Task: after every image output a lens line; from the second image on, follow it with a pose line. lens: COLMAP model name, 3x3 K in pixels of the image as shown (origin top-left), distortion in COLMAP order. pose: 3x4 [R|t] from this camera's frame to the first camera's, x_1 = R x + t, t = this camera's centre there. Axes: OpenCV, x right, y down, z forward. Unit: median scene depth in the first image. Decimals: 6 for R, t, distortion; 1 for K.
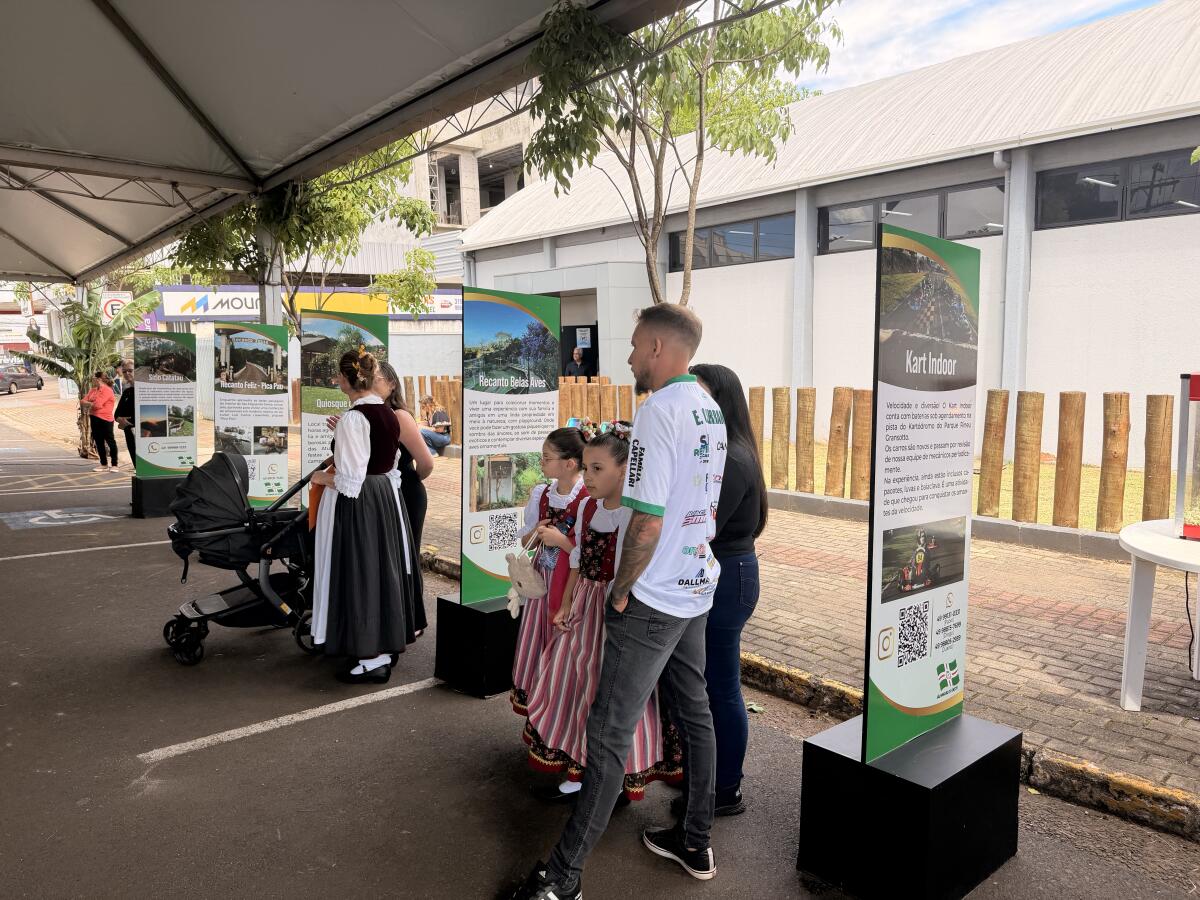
lens RADIAL K [[845.8, 0, 596.1], [0, 845.8, 450.2], [0, 0, 1]] dist [0.008281, -0.002778]
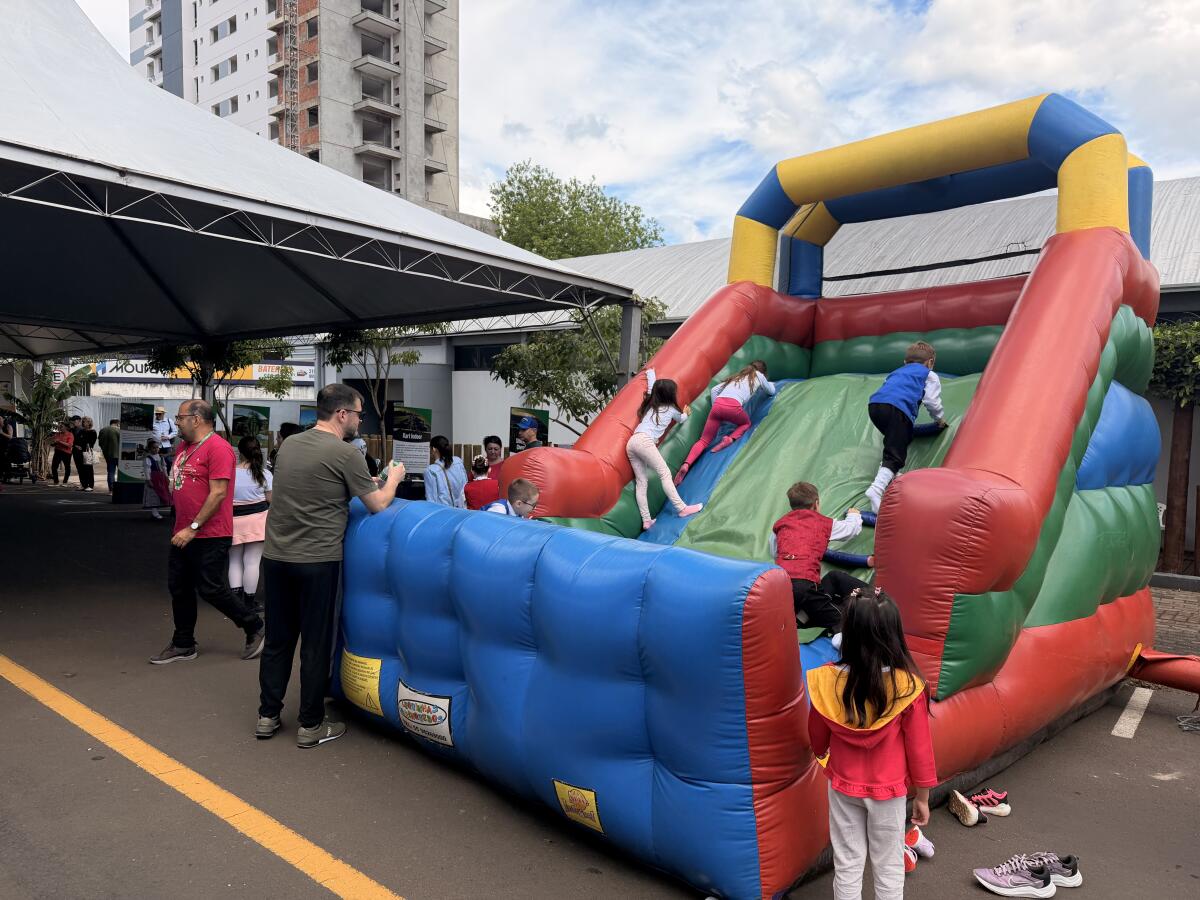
lens RADIAL K [[845.8, 0, 599.8], [0, 845.8, 449.6], [0, 0, 1]] dist [0.008281, -0.002778]
pose [[0.986964, 0.033489, 0.157421, 0.193794], [-0.021440, 0.996752, -0.077624, 0.081264], [-0.159509, 0.073237, 0.984476, -0.959948]]
